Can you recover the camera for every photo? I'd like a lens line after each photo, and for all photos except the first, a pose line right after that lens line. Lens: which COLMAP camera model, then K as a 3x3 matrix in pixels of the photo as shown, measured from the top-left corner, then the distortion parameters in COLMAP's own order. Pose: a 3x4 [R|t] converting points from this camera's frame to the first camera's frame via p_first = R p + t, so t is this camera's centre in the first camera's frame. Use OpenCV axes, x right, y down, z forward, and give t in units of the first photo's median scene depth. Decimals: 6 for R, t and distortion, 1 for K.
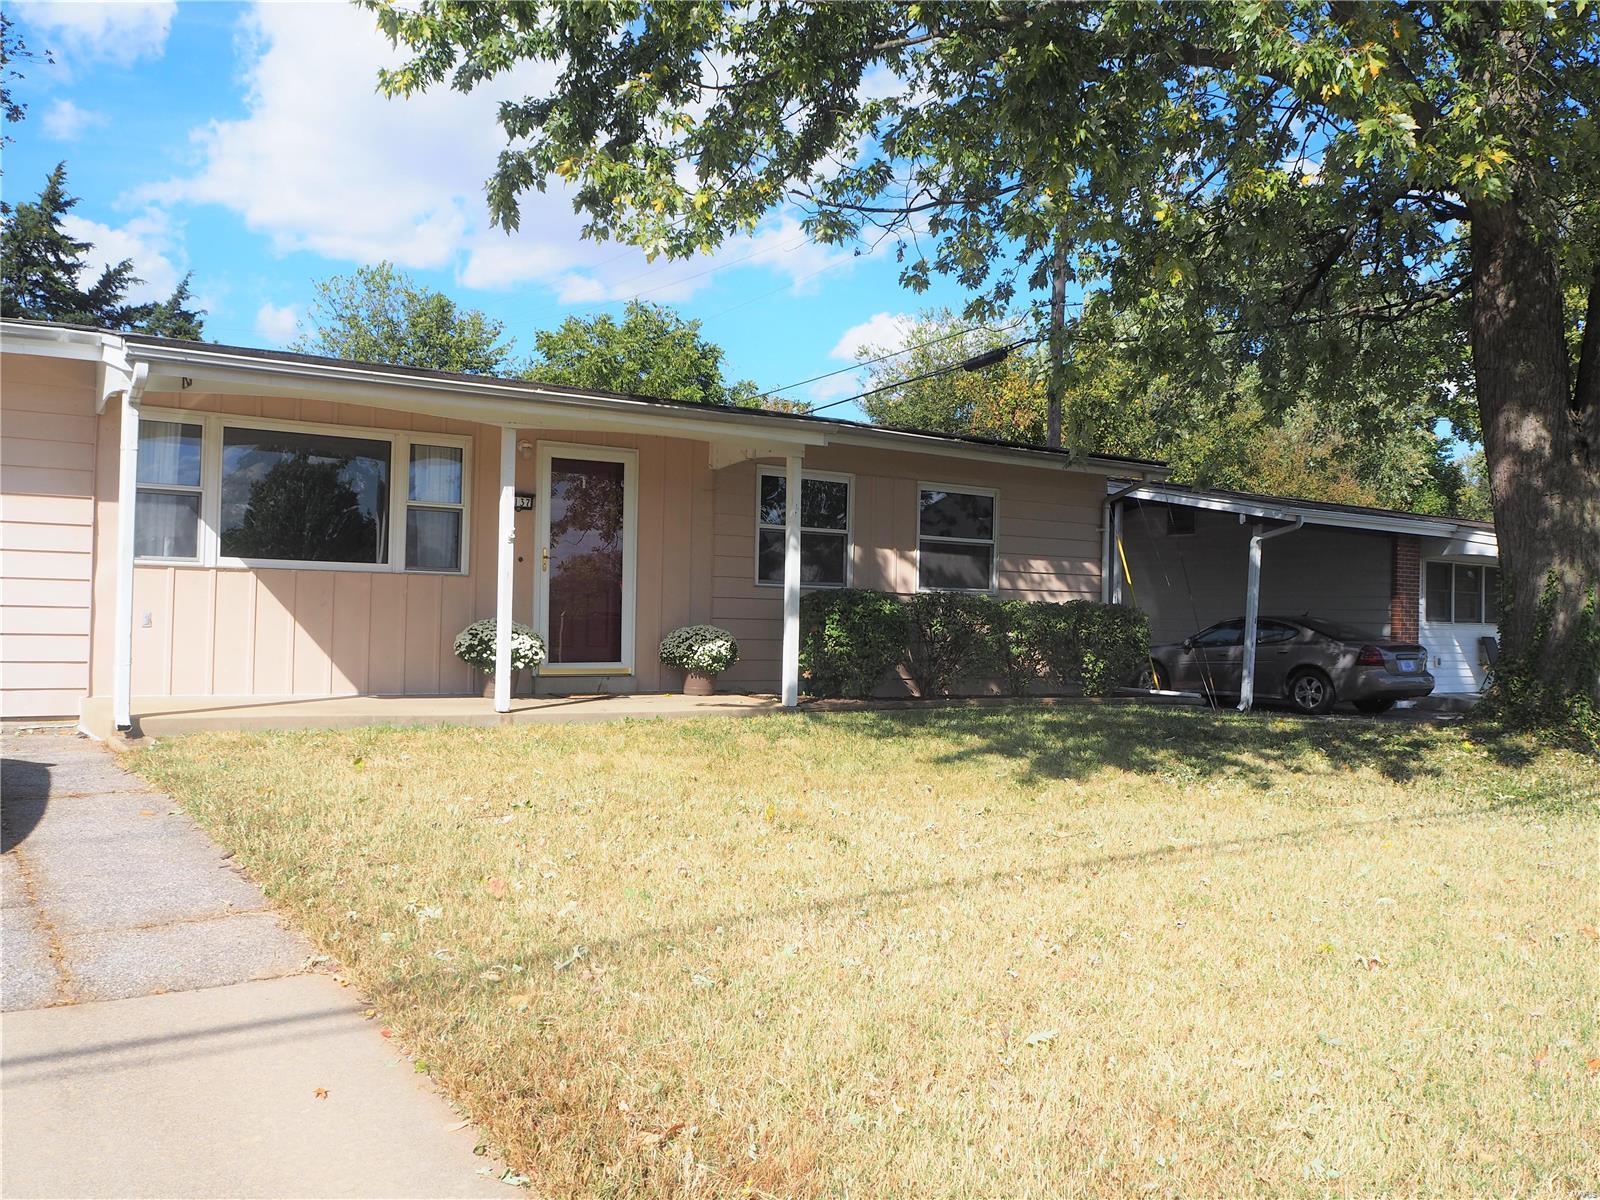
lens RADIAL K [[1335.7, 0, 801.3], [0, 1335.7, 601.2], [0, 0, 1]] dist [-0.055223, -0.001539]
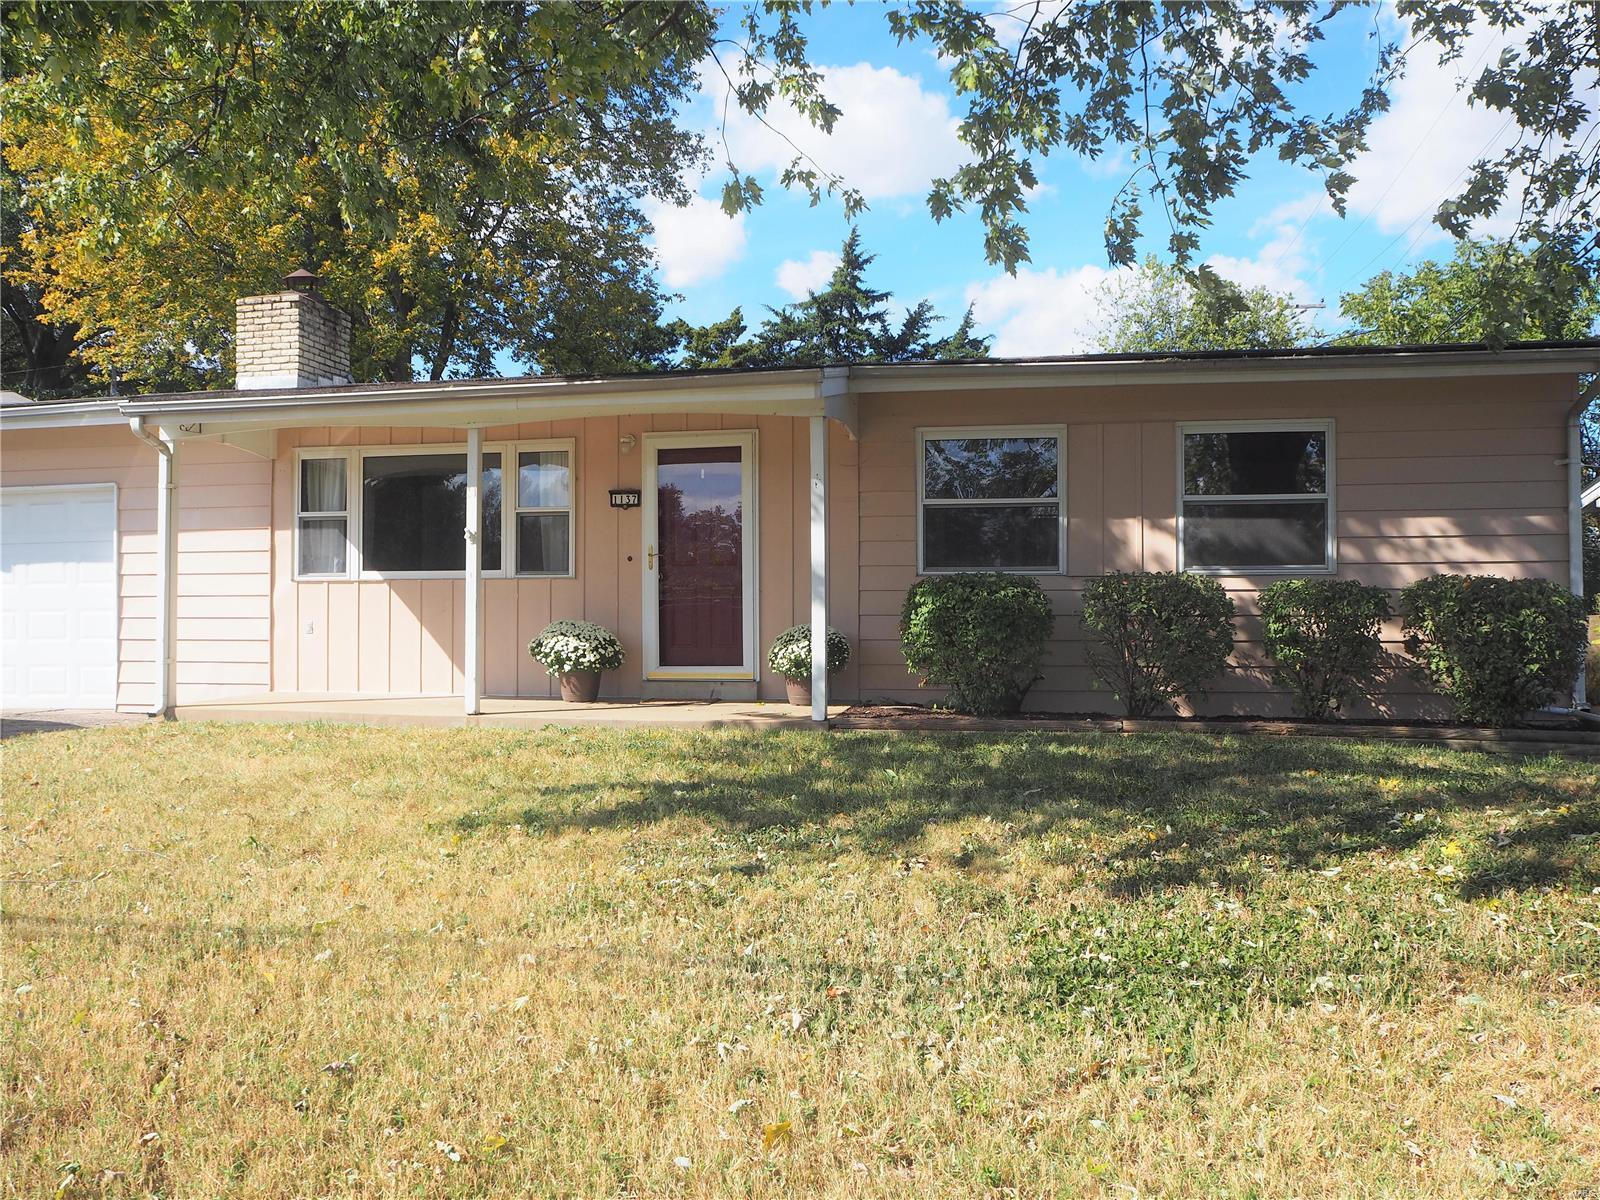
lens RADIAL K [[1335.7, 0, 800.4], [0, 1335.7, 601.9], [0, 0, 1]] dist [-0.055223, -0.001539]
pose [[0.694677, -0.029627, -0.718711, 0.466633], [0.025351, 0.999539, -0.016701, 0.015816], [0.718875, -0.006618, 0.695108, 0.341721]]
